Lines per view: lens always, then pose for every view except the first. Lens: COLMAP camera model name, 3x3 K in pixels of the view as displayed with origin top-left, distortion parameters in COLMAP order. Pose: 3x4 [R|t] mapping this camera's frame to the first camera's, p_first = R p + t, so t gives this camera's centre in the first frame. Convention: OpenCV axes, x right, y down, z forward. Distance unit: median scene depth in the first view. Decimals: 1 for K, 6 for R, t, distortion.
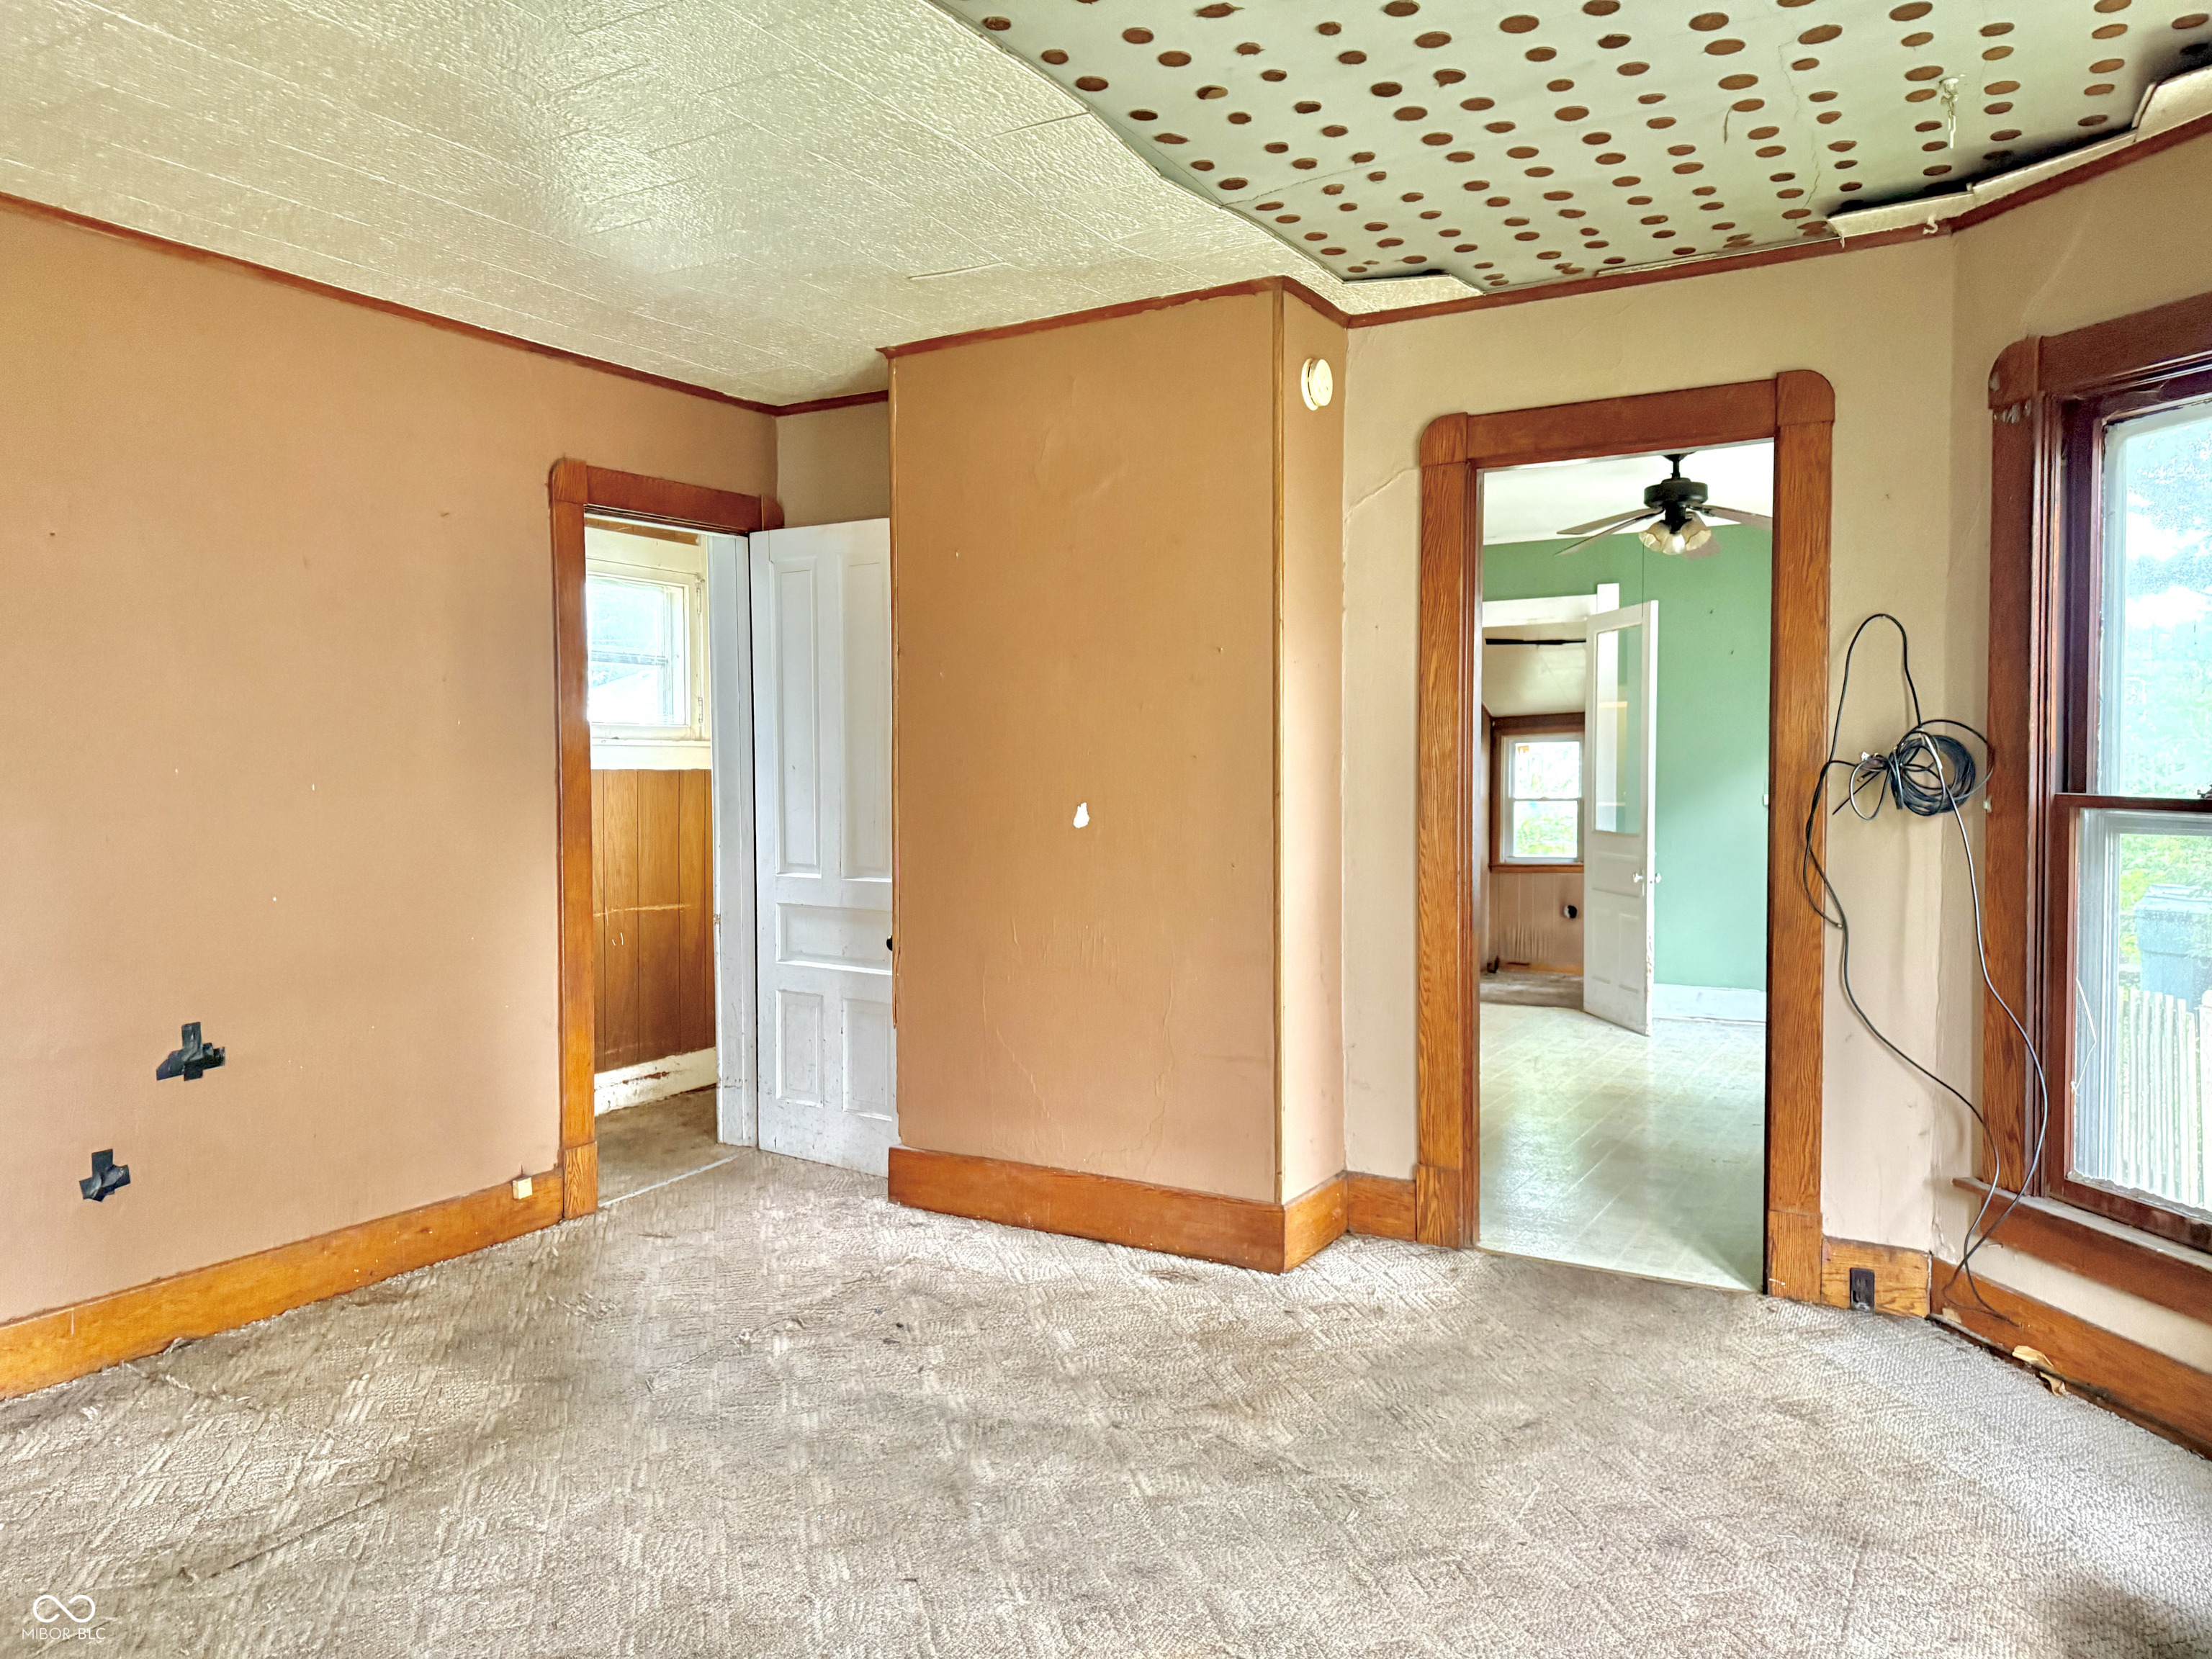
lens RADIAL K [[1533.0, 0, 1106.0], [0, 1533.0, 829.5], [0, 0, 1]] dist [0.104033, -0.138891]
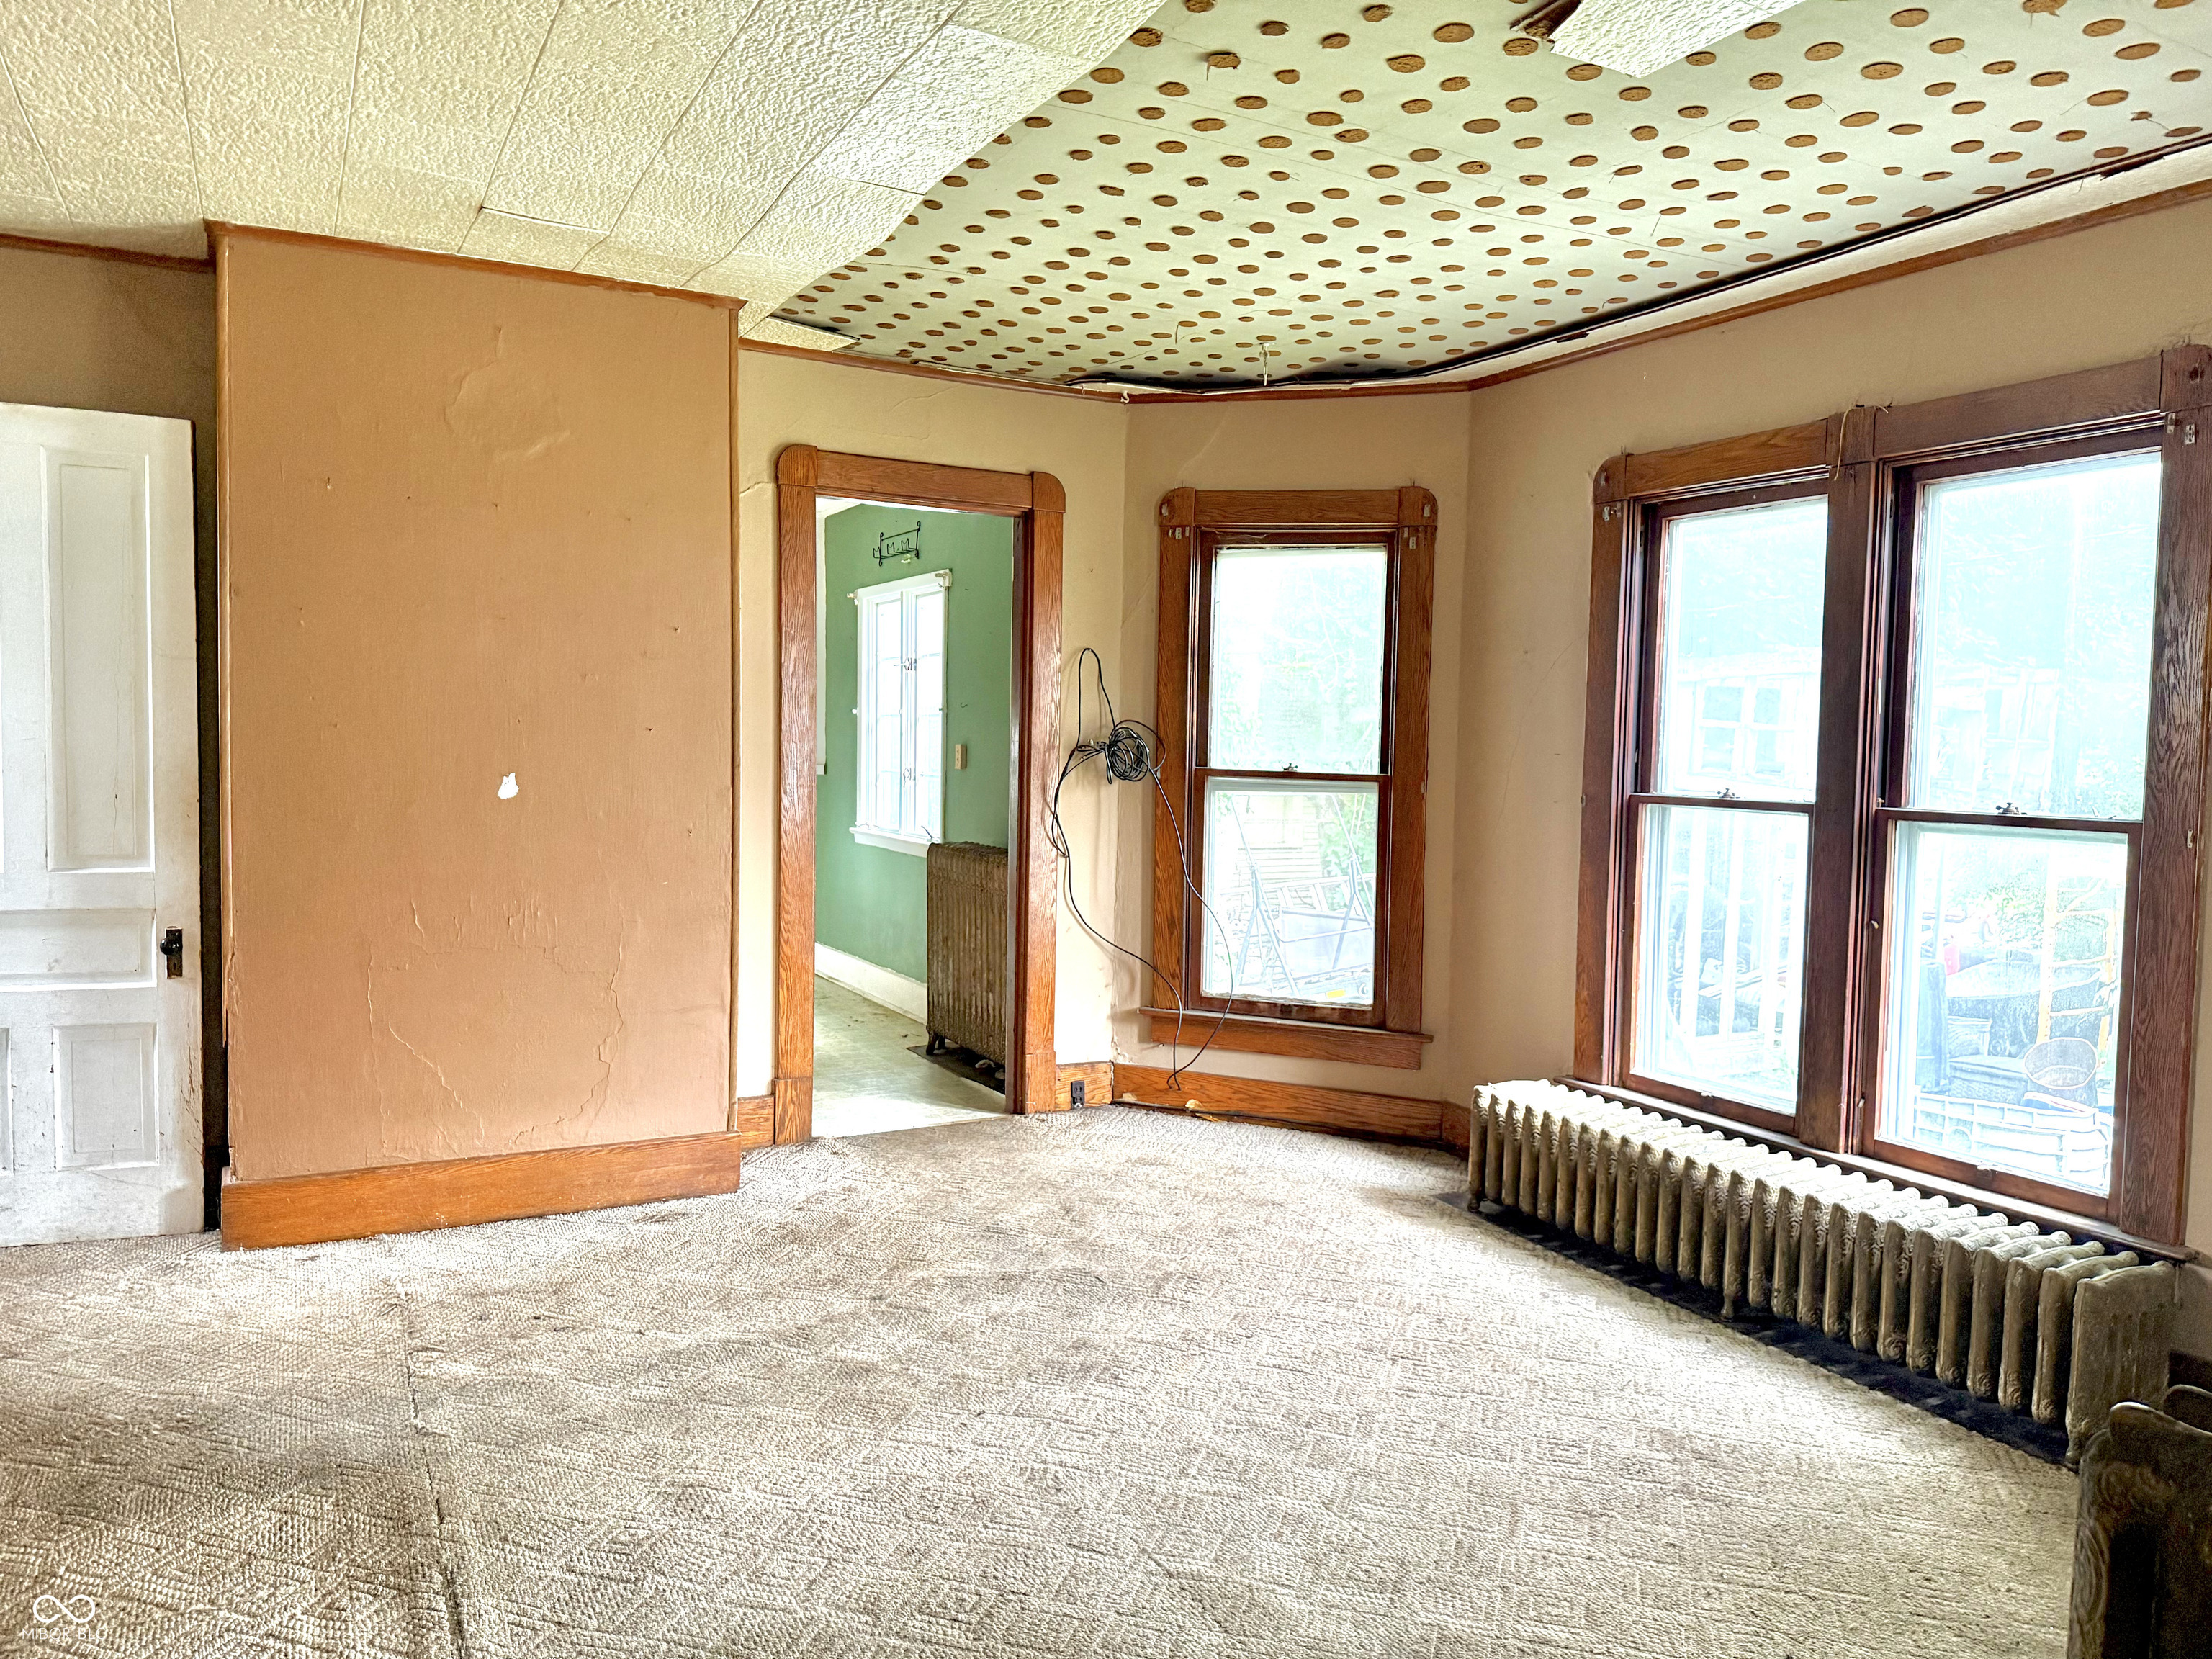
lens RADIAL K [[1541.4, 0, 1101.0], [0, 1541.4, 856.7], [0, 0, 1]] dist [0.110378, -0.135501]
pose [[0.528135, -0.049678, 0.847706, -0.787990], [0.015948, 0.998691, 0.048591, -0.008484], [-0.849011, -0.012144, 0.528236, 0.199244]]
